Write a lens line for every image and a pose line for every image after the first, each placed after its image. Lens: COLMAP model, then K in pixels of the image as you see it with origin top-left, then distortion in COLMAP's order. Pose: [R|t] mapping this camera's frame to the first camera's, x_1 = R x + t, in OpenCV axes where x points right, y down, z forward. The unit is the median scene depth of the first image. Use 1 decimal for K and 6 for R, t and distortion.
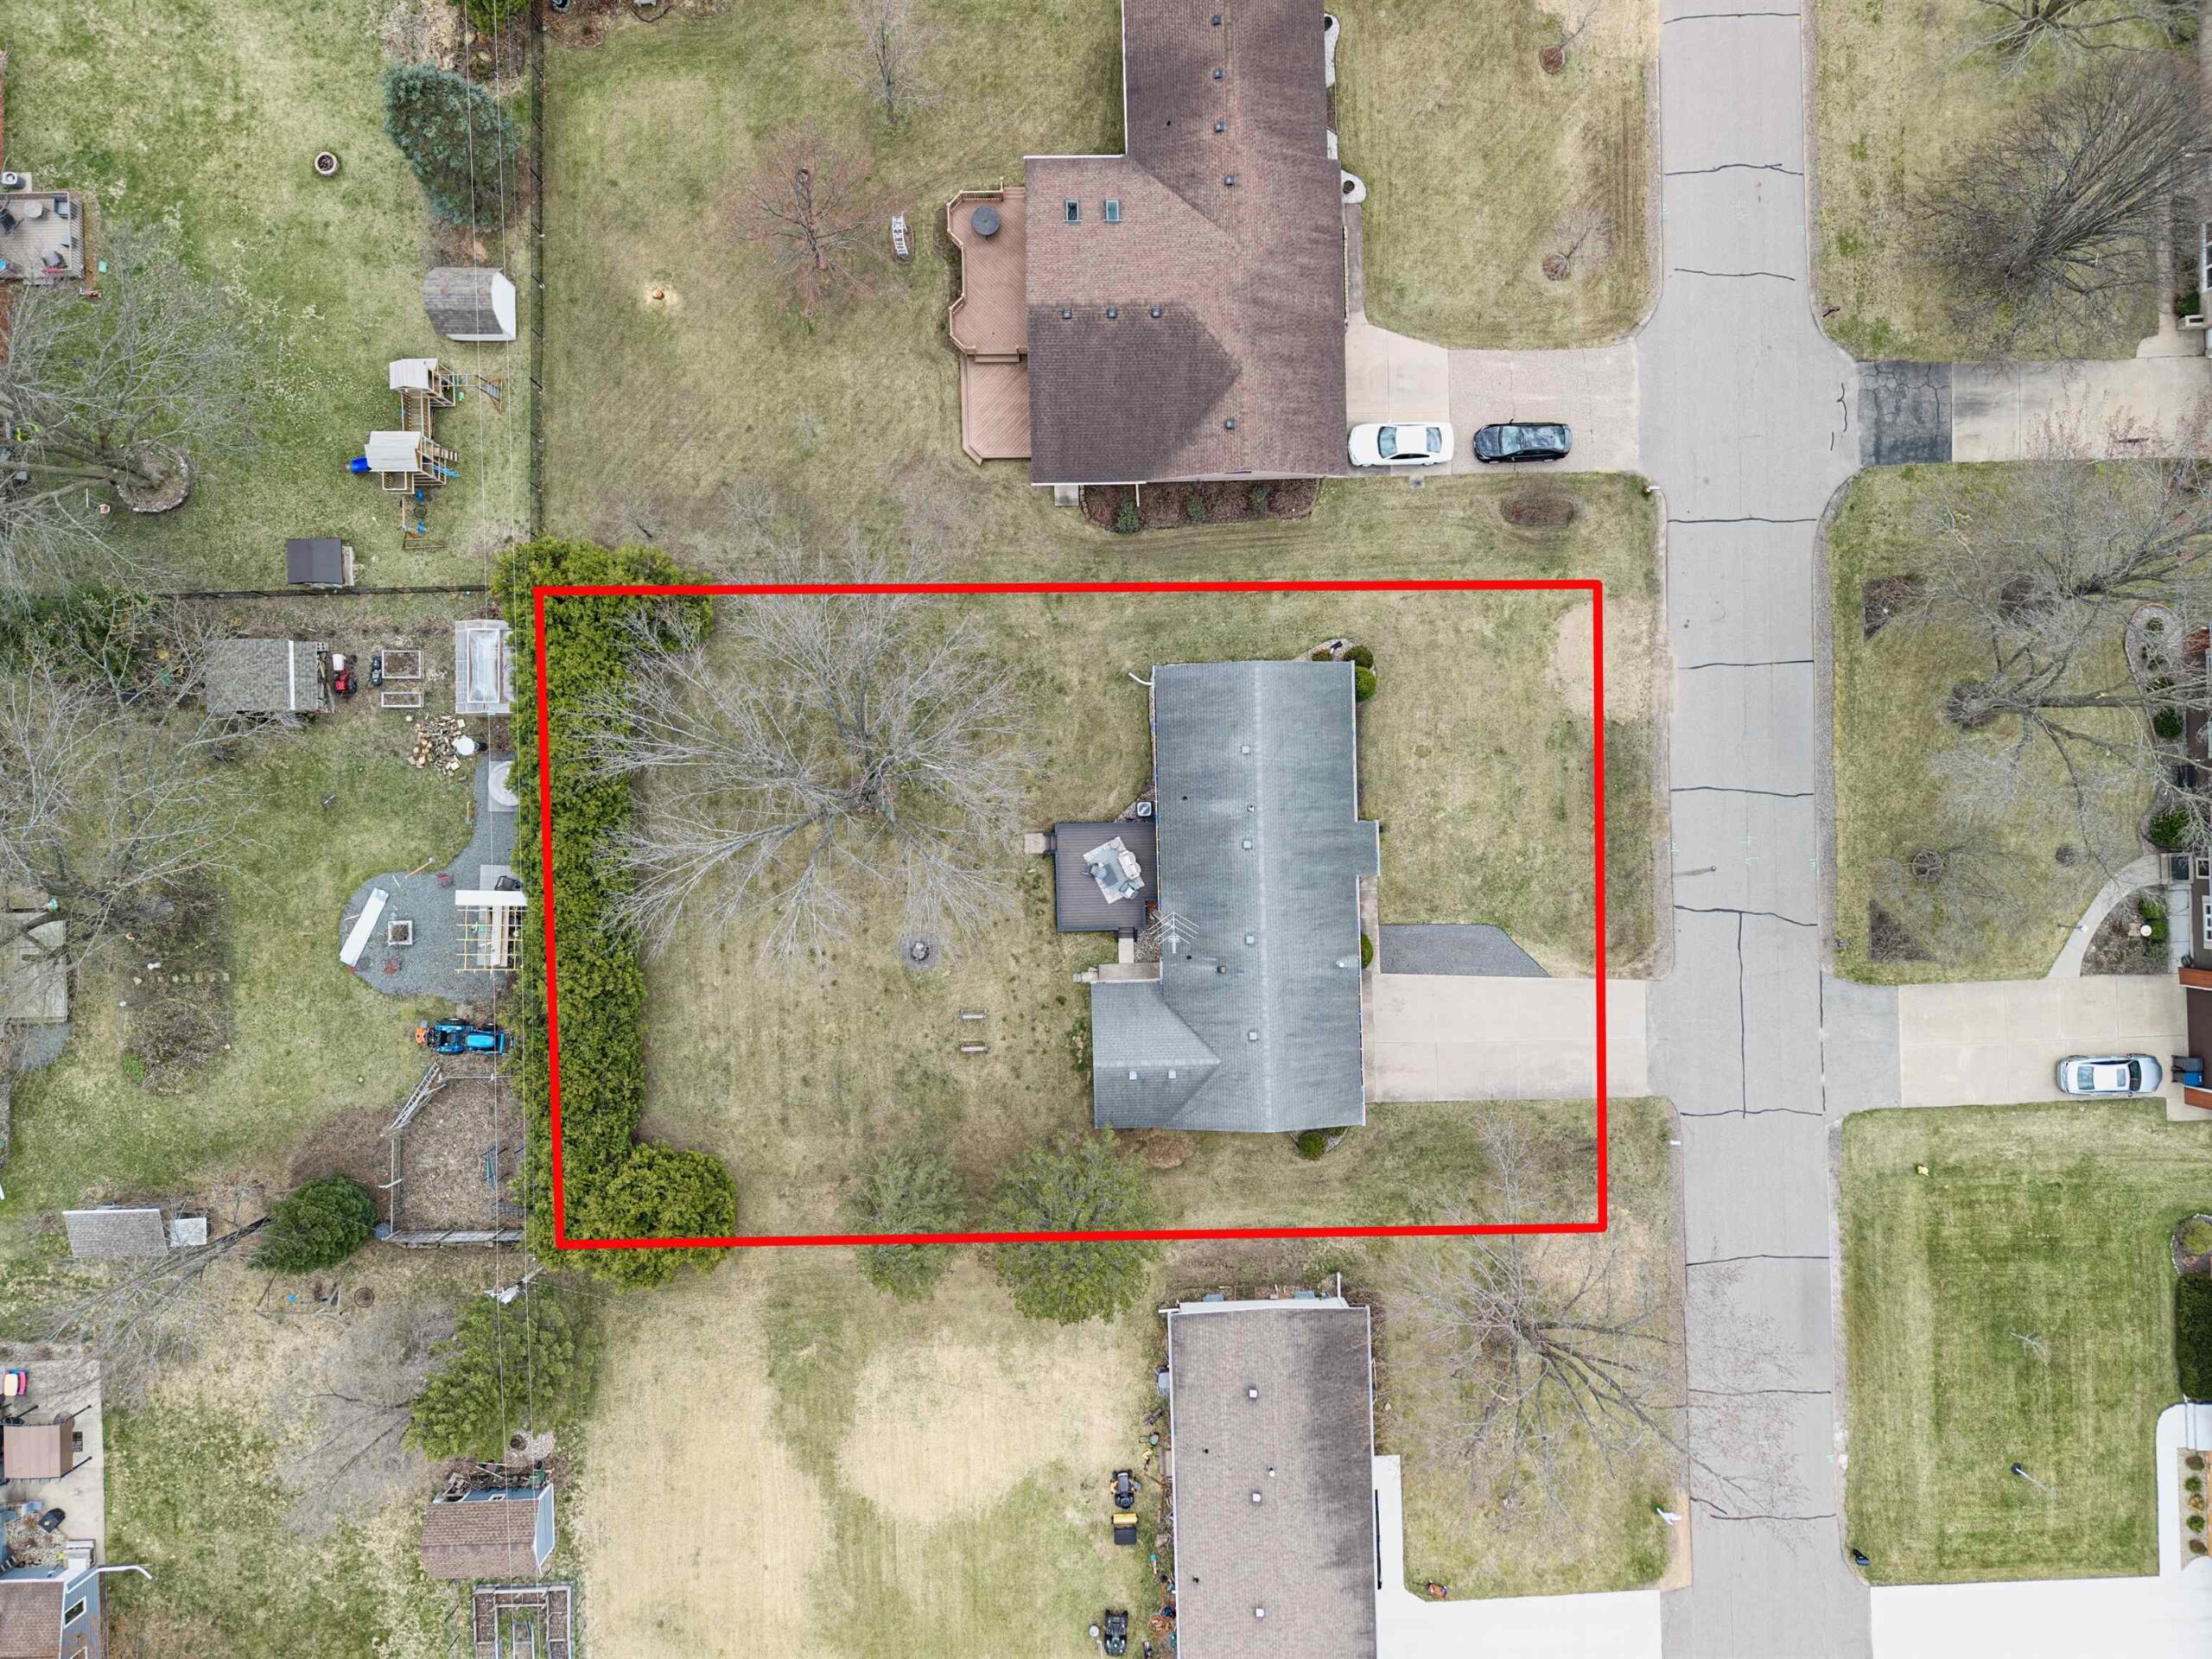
lens RADIAL K [[1475.2, 0, 1106.0], [0, 1475.2, 829.5], [0, 0, 1]] dist [0.033783, -0.005394]
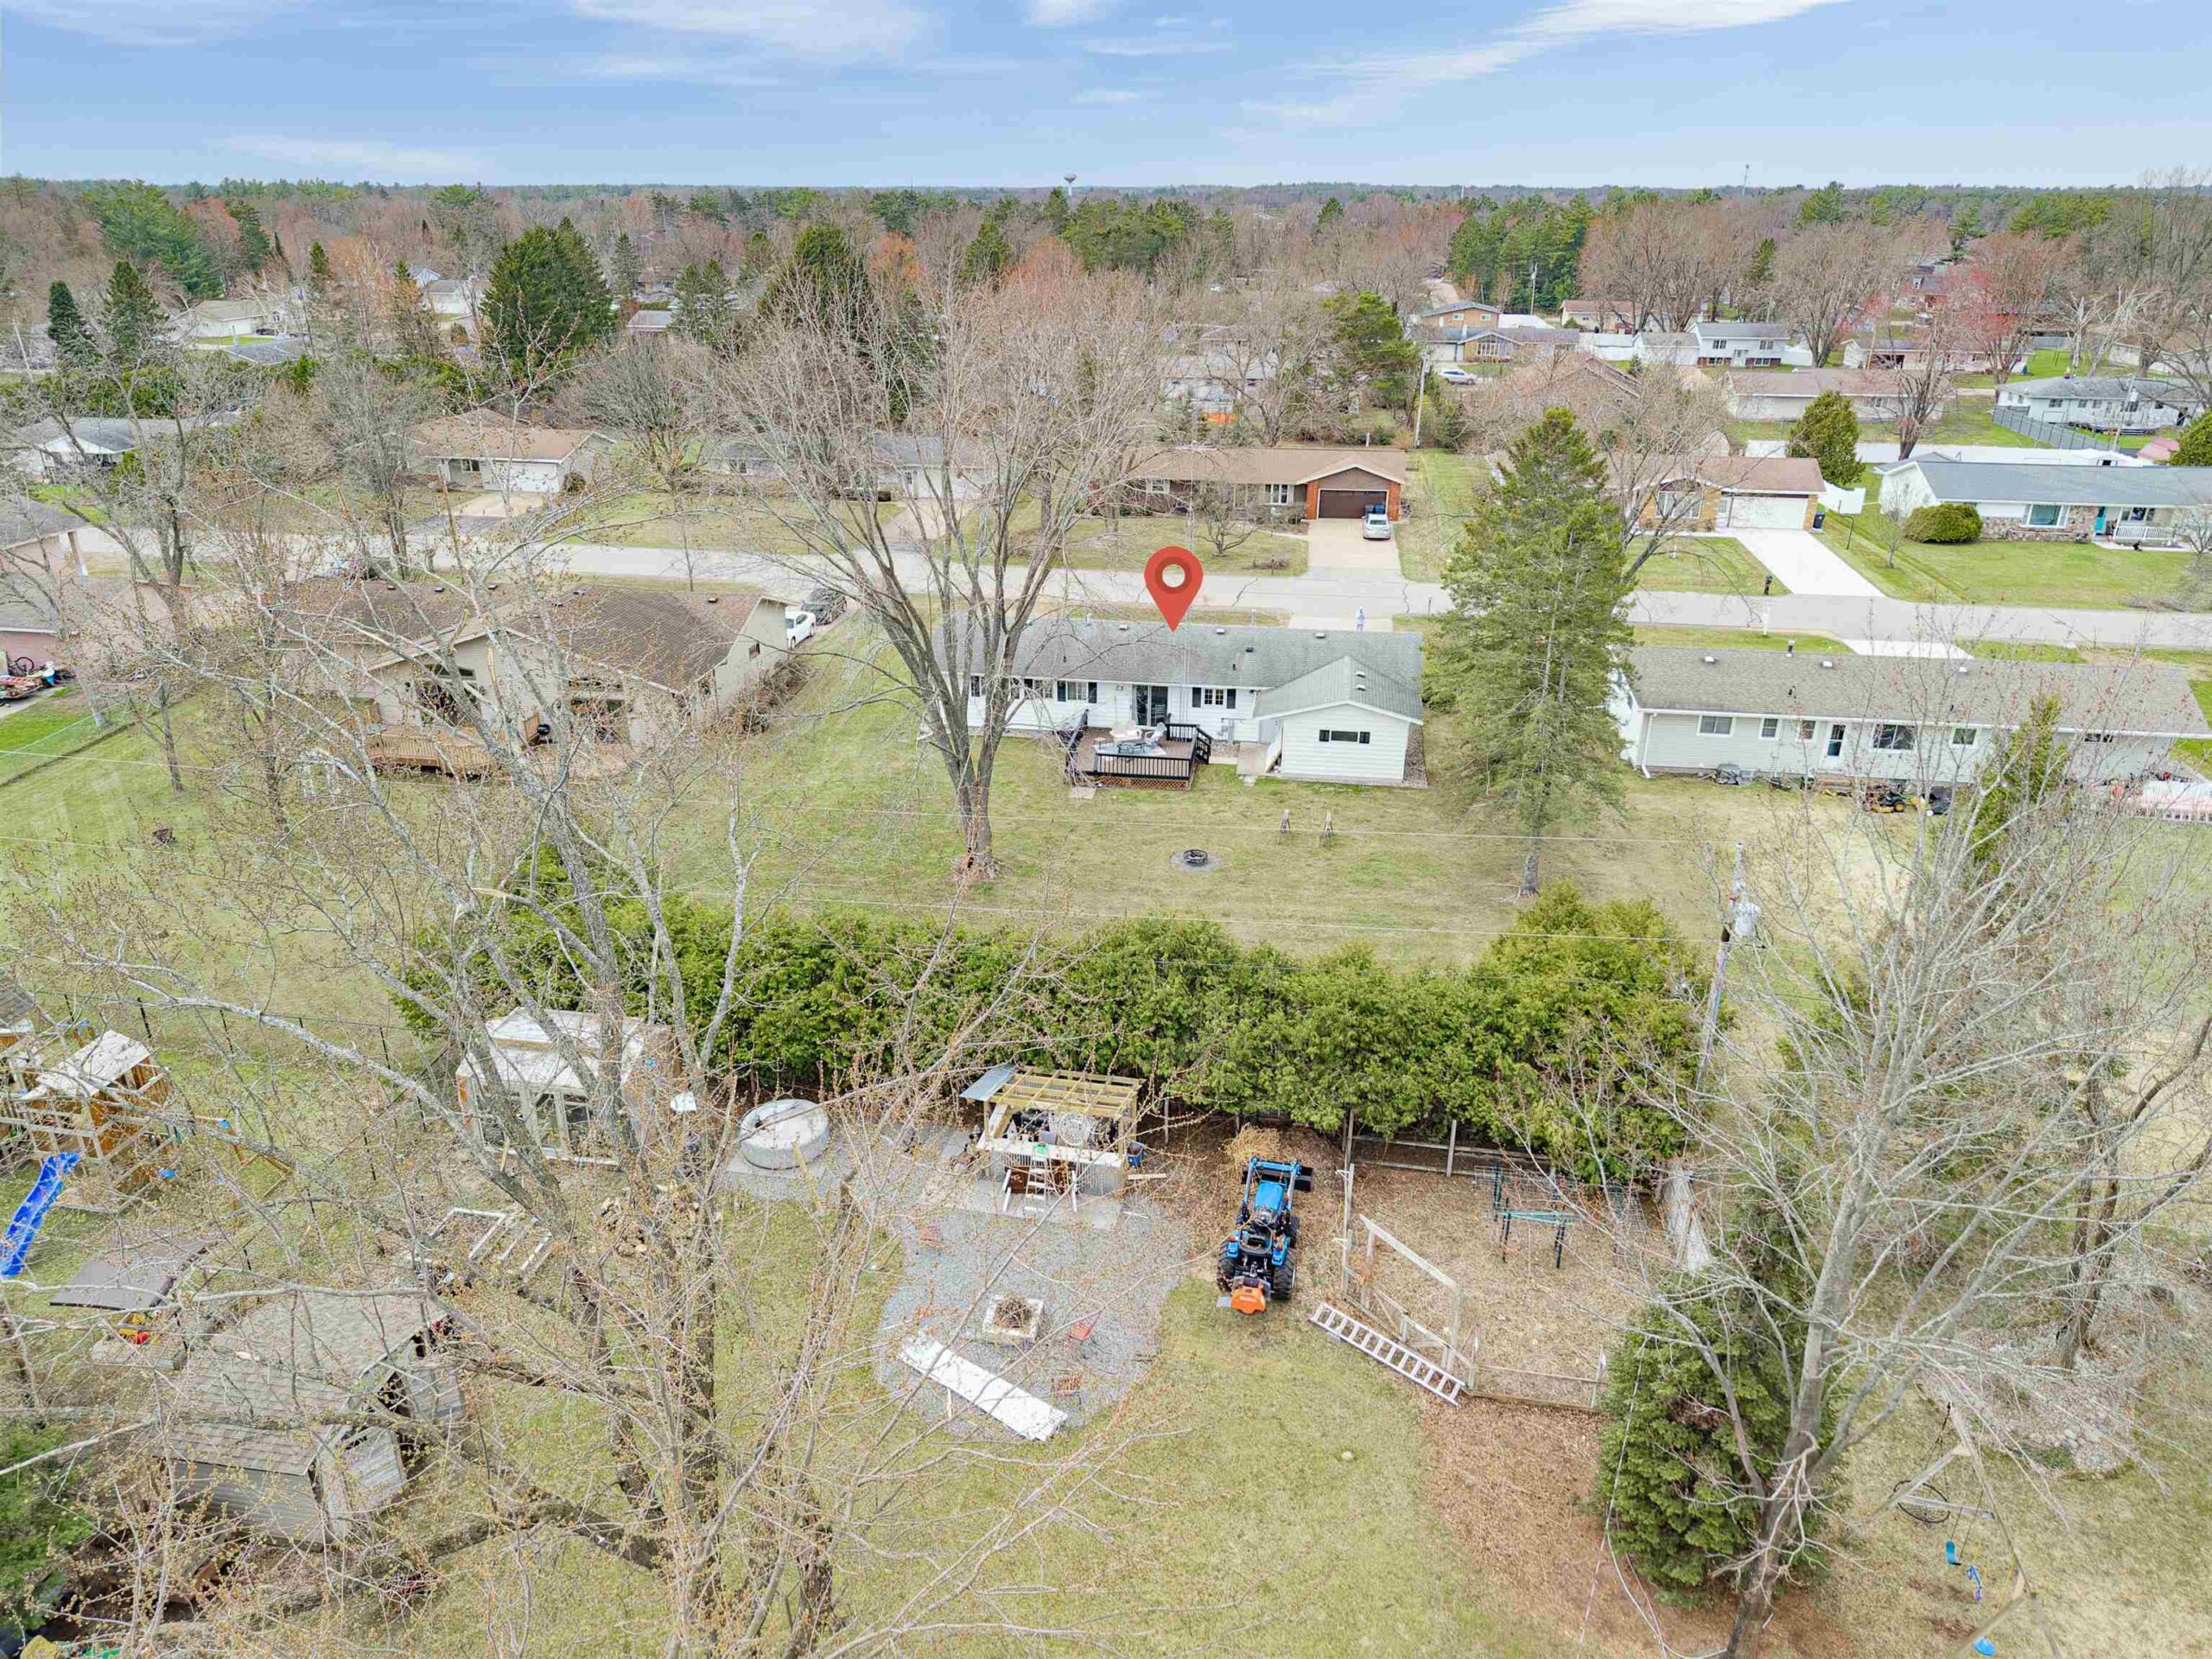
lens RADIAL K [[1475.2, 0, 1106.0], [0, 1475.2, 829.5], [0, 0, 1]] dist [0.033783, -0.005394]
pose [[0.170826, -0.415136, 0.893577, -0.793181], [0.985293, 0.068278, -0.156639, 0.154072], [0.004015, 0.907193, 0.420695, 0.673117]]
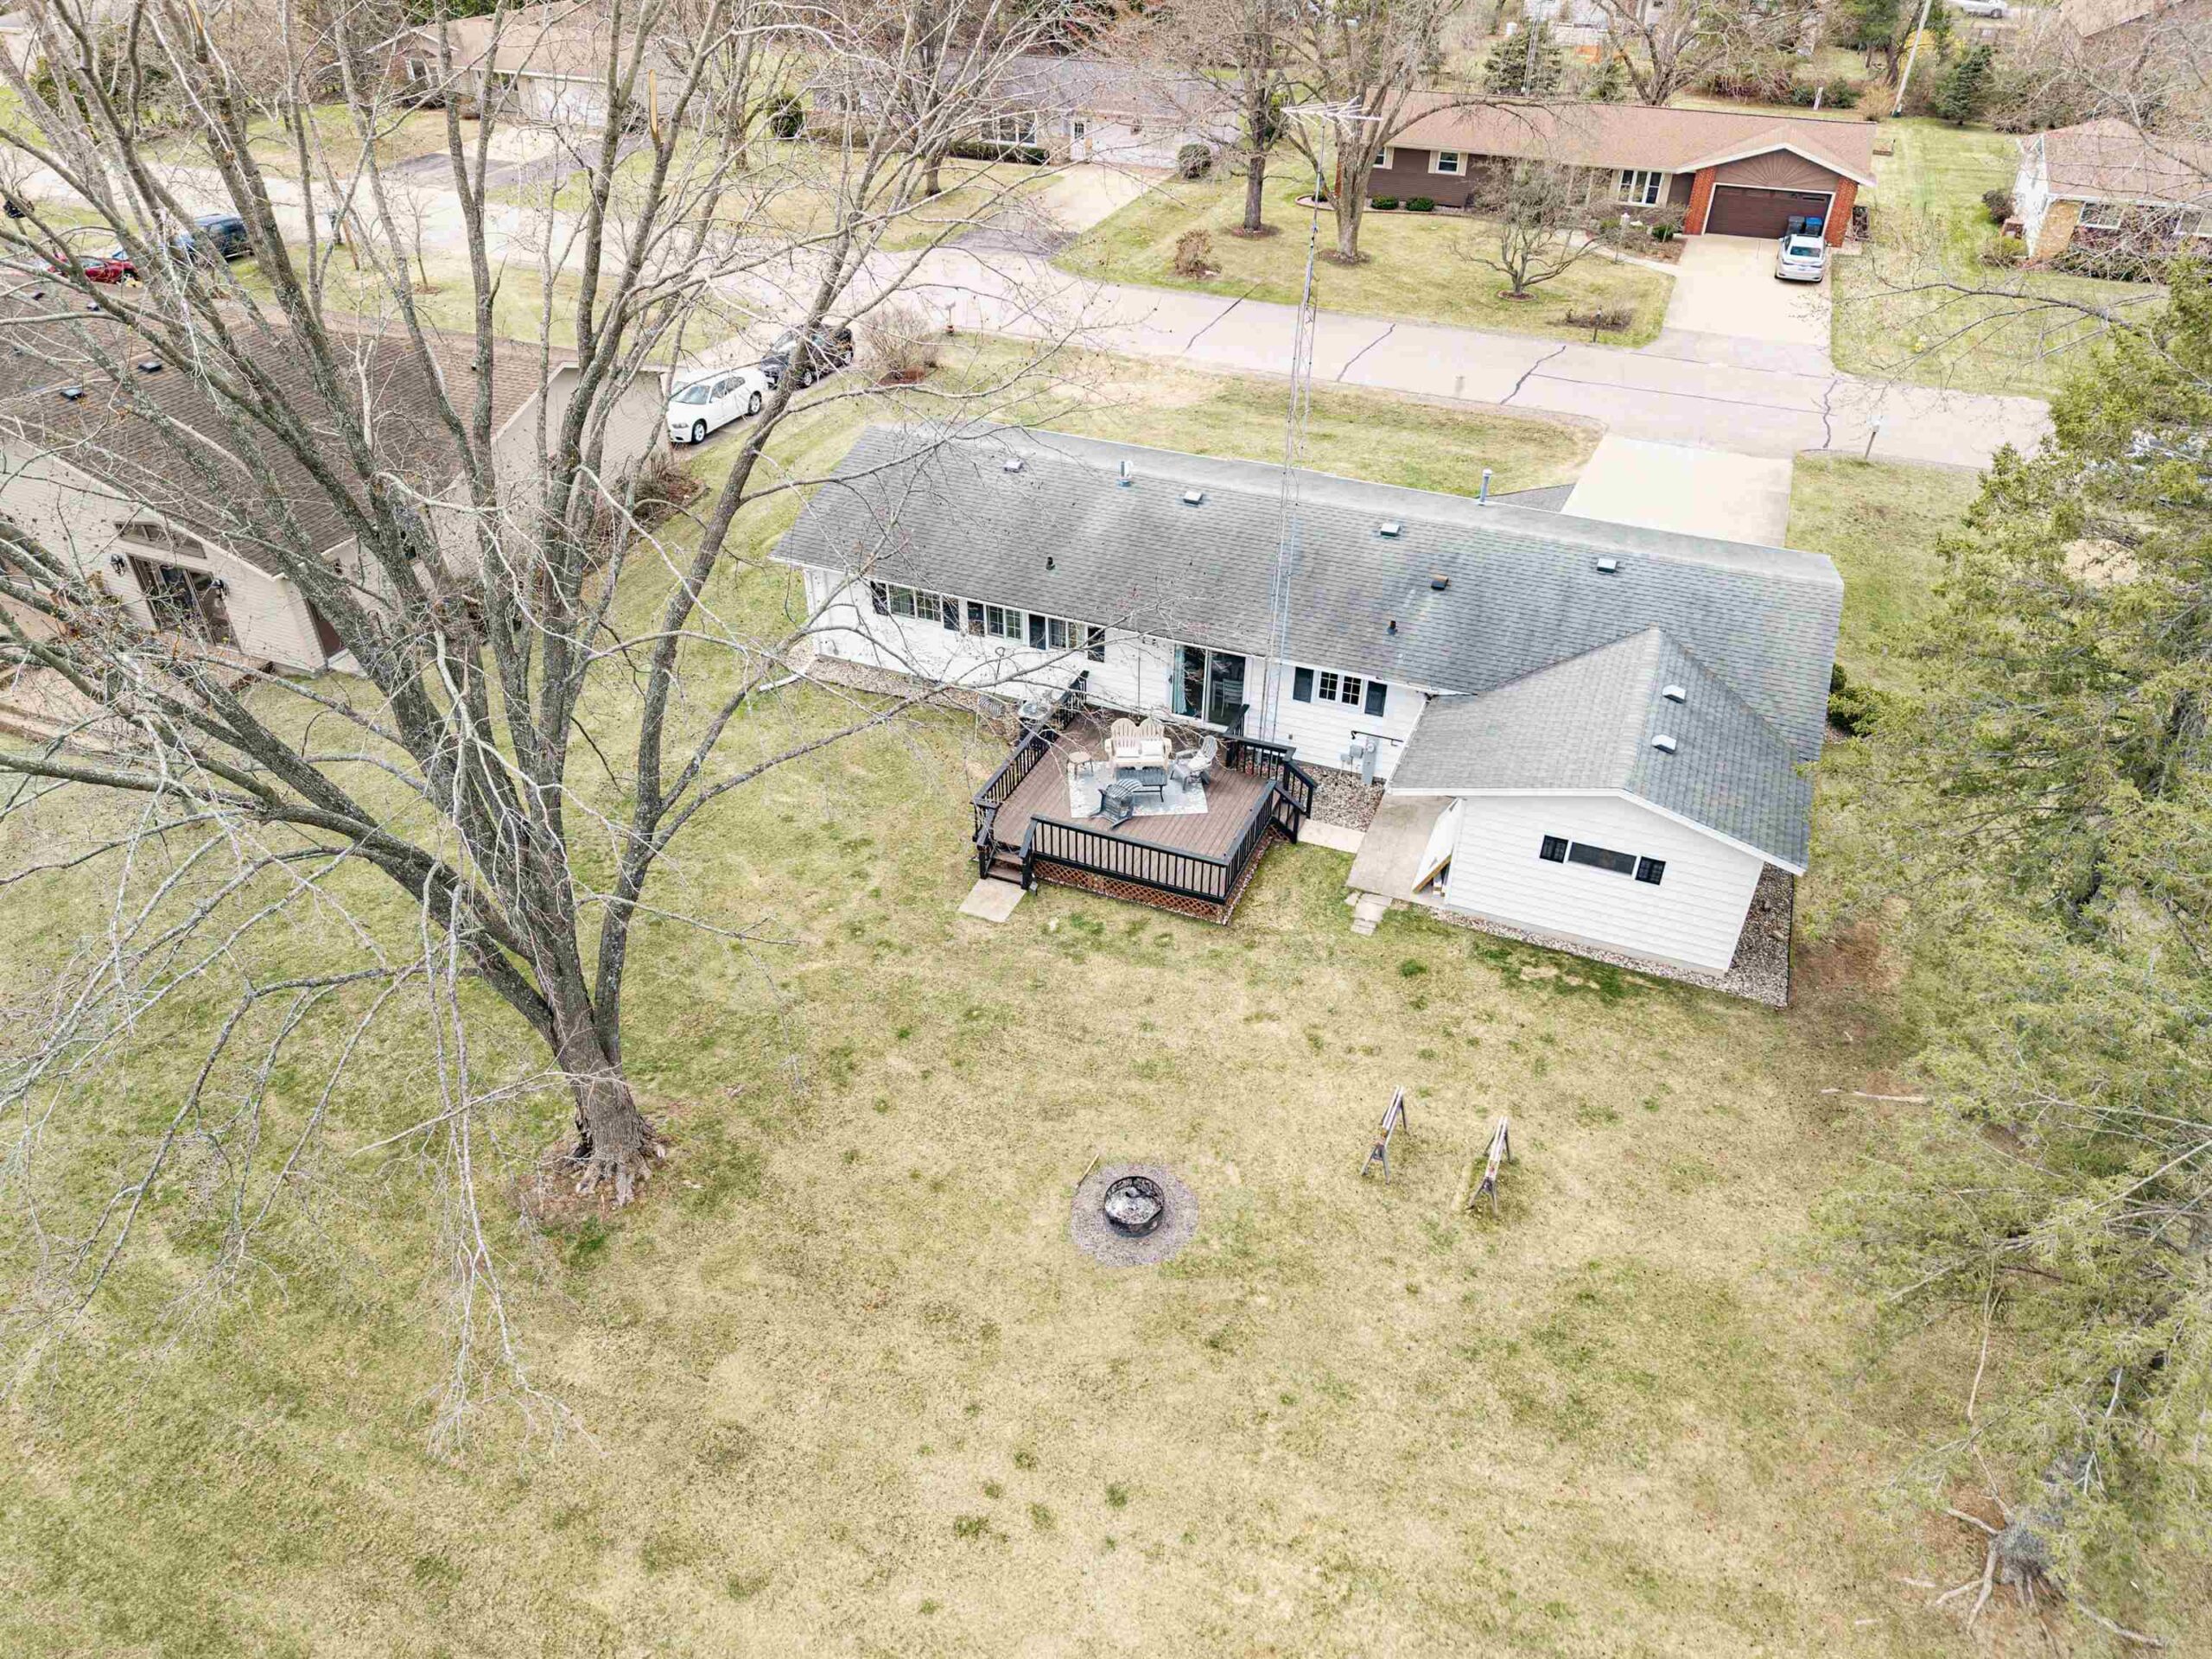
lens RADIAL K [[1462.8, 0, 1106.0], [0, 1462.8, 829.5], [0, 0, 1]] dist [0.028506, -0.025405]
pose [[0.404429, -0.556021, 0.726139, -0.304101], [0.914566, 0.243787, -0.322703, 0.155649], [0.002406, 0.794613, 0.607112, 0.756260]]
